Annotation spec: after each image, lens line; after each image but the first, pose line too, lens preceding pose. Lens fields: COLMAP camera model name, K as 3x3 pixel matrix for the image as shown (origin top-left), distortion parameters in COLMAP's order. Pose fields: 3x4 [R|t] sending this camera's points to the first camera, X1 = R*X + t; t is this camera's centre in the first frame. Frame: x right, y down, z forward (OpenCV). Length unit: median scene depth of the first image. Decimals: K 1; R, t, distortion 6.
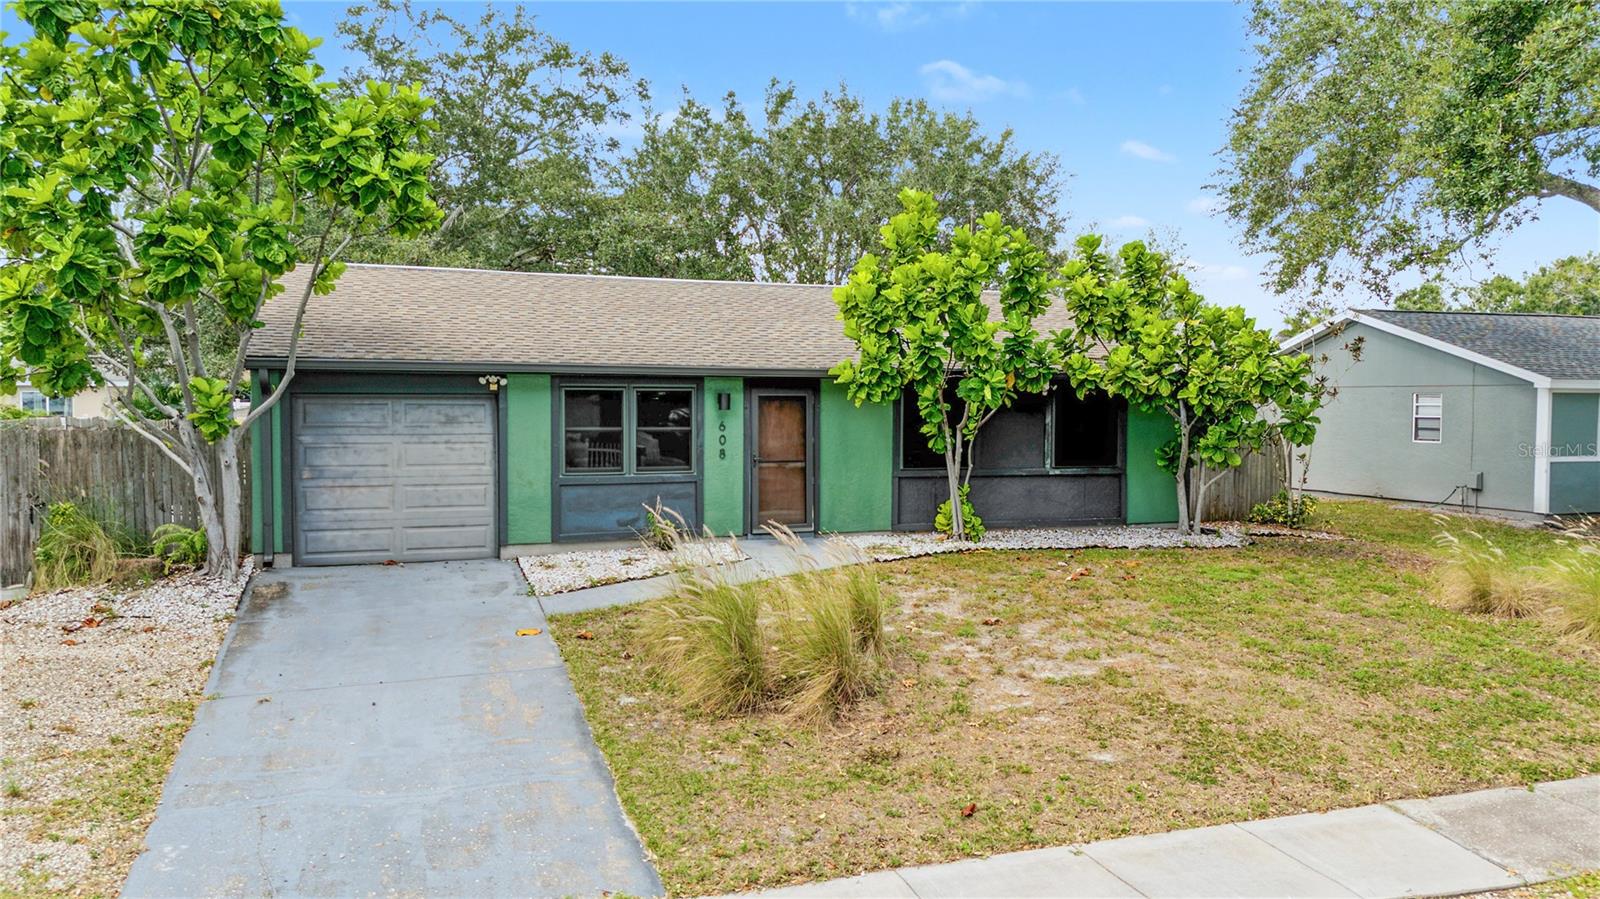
lens RADIAL K [[1179.2, 0, 805.9], [0, 1179.2, 448.7], [0, 0, 1]] dist [0.084913, -0.088577]
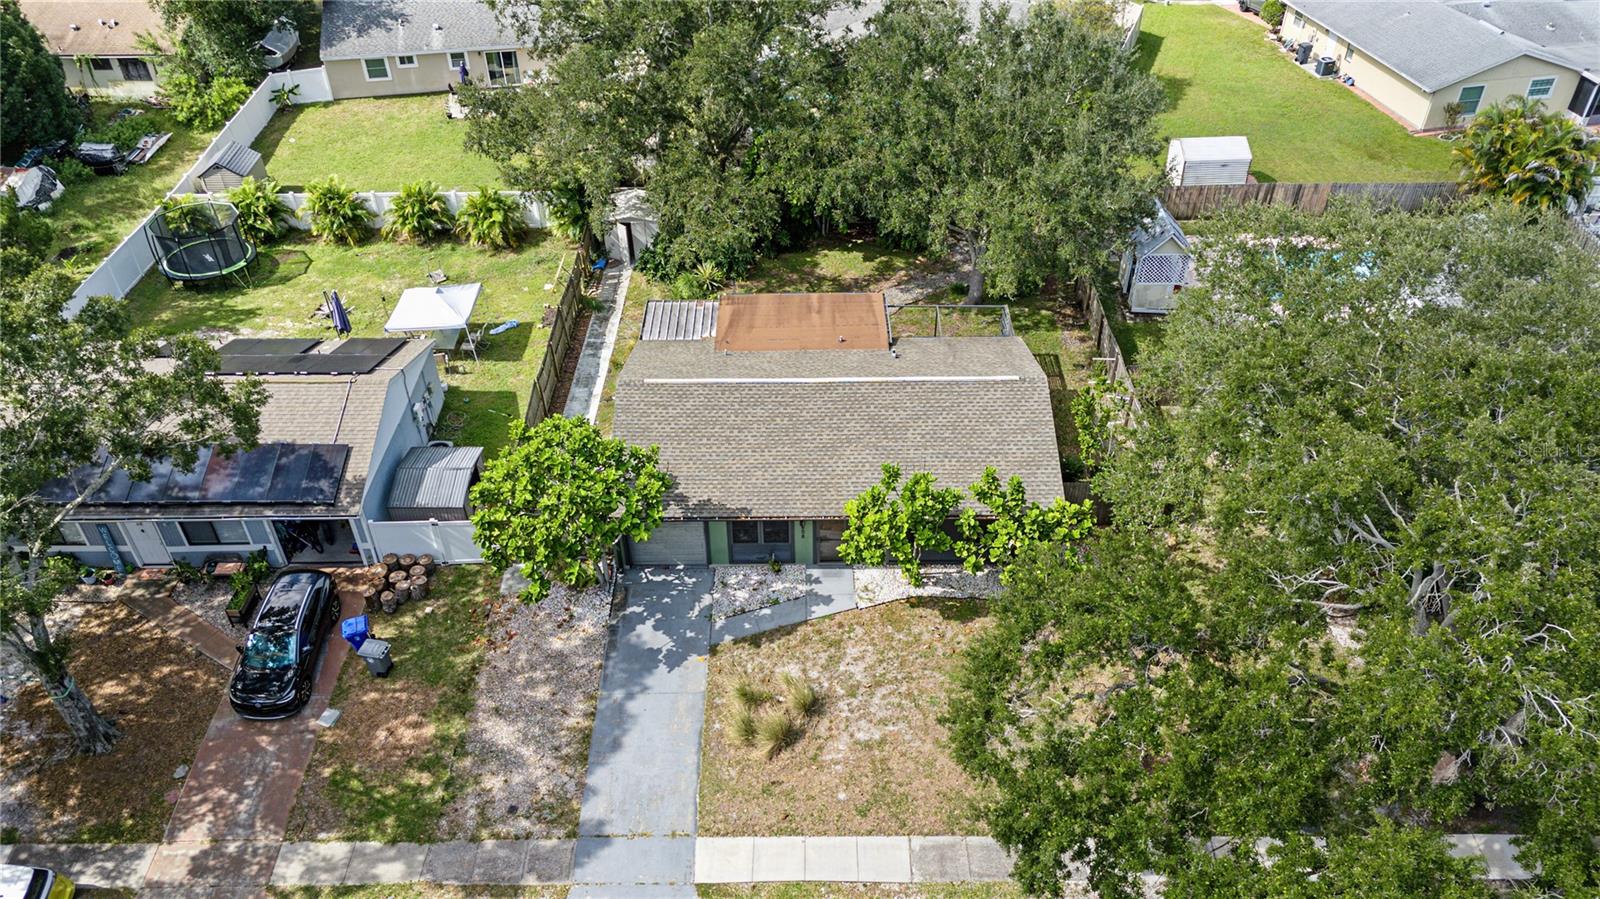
lens RADIAL K [[1179.2, 0, 803.5], [0, 1179.2, 453.7], [0, 0, 1]] dist [0.084913, -0.088577]
pose [[0.942199, 0.199161, -0.269436, 0.561838], [-0.000391, 0.804812, 0.593530, -1.630952], [0.335053, -0.559118, 0.758371, -0.666845]]
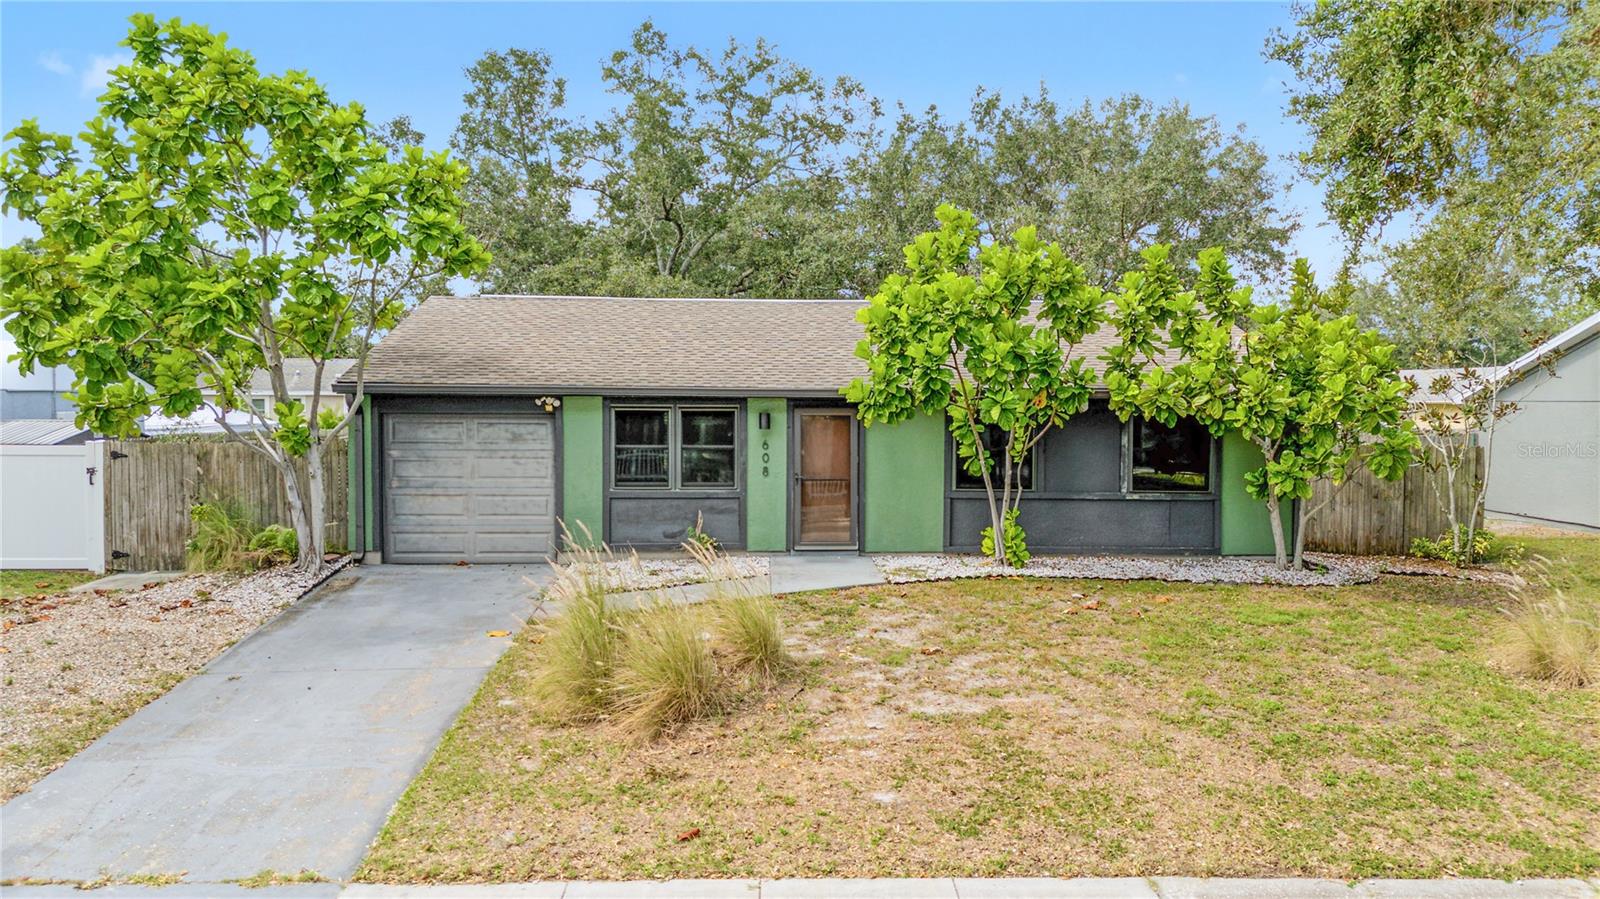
lens RADIAL K [[1179.2, 0, 801.2], [0, 1179.2, 448.1], [0, 0, 1]] dist [0.084913, -0.088577]
pose [[0.950850, 0.013009, -0.309377, 0.319666], [-0.014052, 0.999901, -0.001142, -0.017735], [0.309331, 0.005433, 0.950939, 0.029577]]
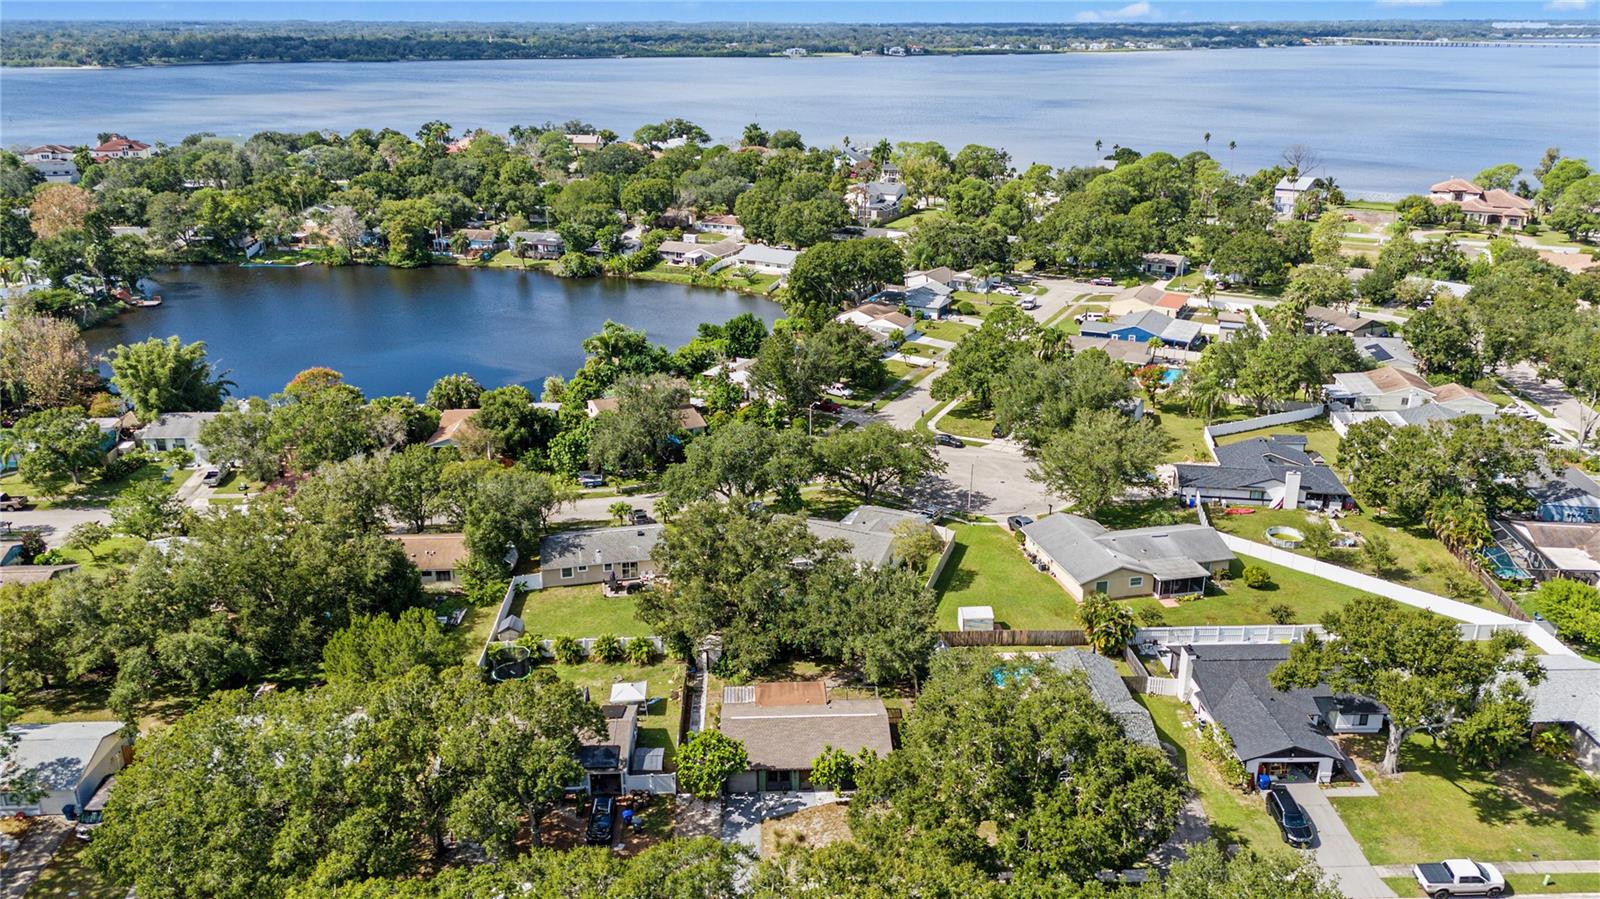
lens RADIAL K [[1179.2, 0, 801.8], [0, 1179.2, 441.5], [0, 0, 1]] dist [0.084913, -0.088577]
pose [[0.955692, 0.094664, -0.278731, 1.602022], [-0.008923, 0.955761, 0.294009, -3.695590], [0.294232, -0.278495, 0.914258, -4.314038]]
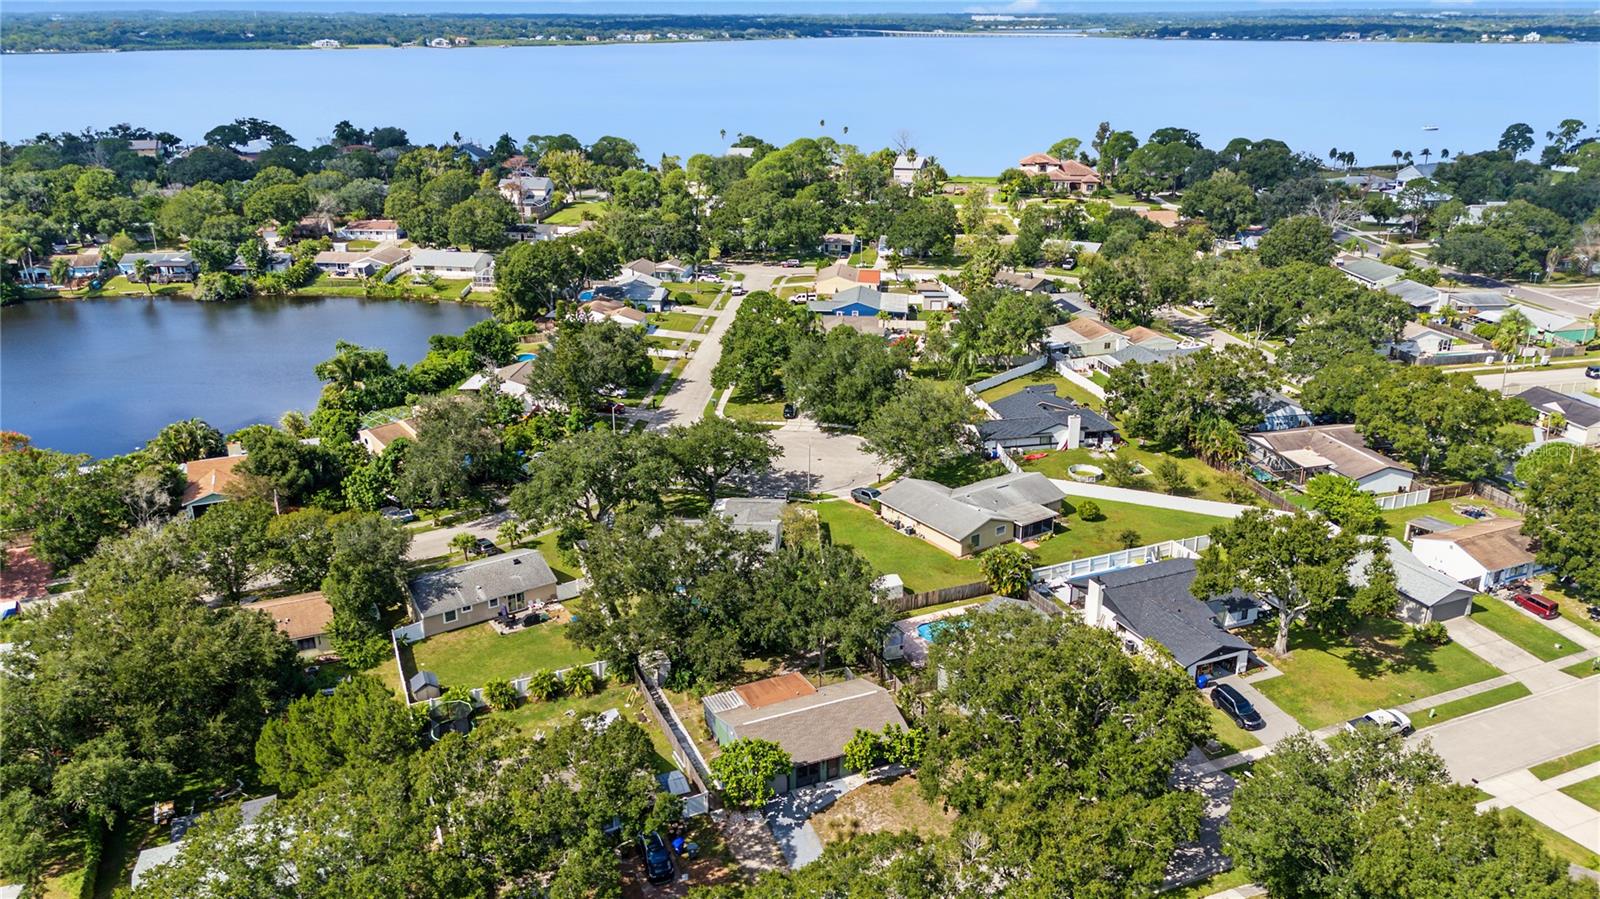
lens RADIAL K [[1179.2, 0, 800.1], [0, 1179.2, 441.2], [0, 0, 1]] dist [0.084913, -0.088577]
pose [[0.997536, -0.029757, 0.063530, -0.572638], [0.009336, 0.953839, 0.300172, -3.689838], [-0.069530, -0.298839, 0.951767, -4.544511]]
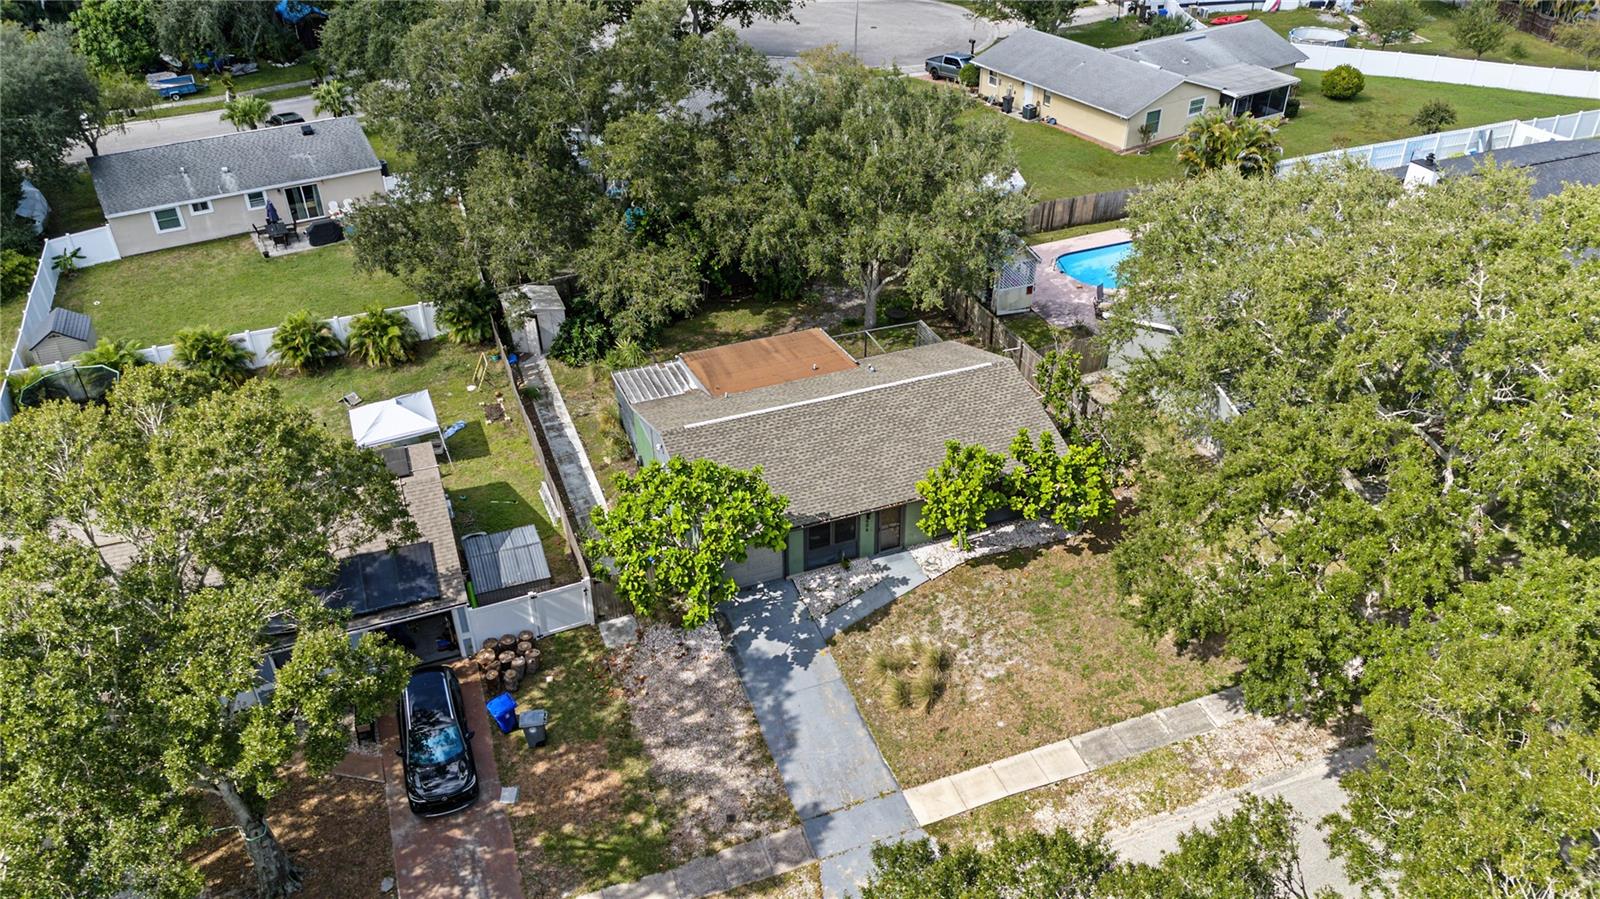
lens RADIAL K [[1179.2, 0, 804.4], [0, 1179.2, 448.4], [0, 0, 1]] dist [0.084913, -0.088577]
pose [[0.999519, -0.024826, 0.018590, -0.279608], [0.011653, 0.856078, 0.516715, -1.620800], [-0.028743, -0.516250, 0.855956, -1.165638]]
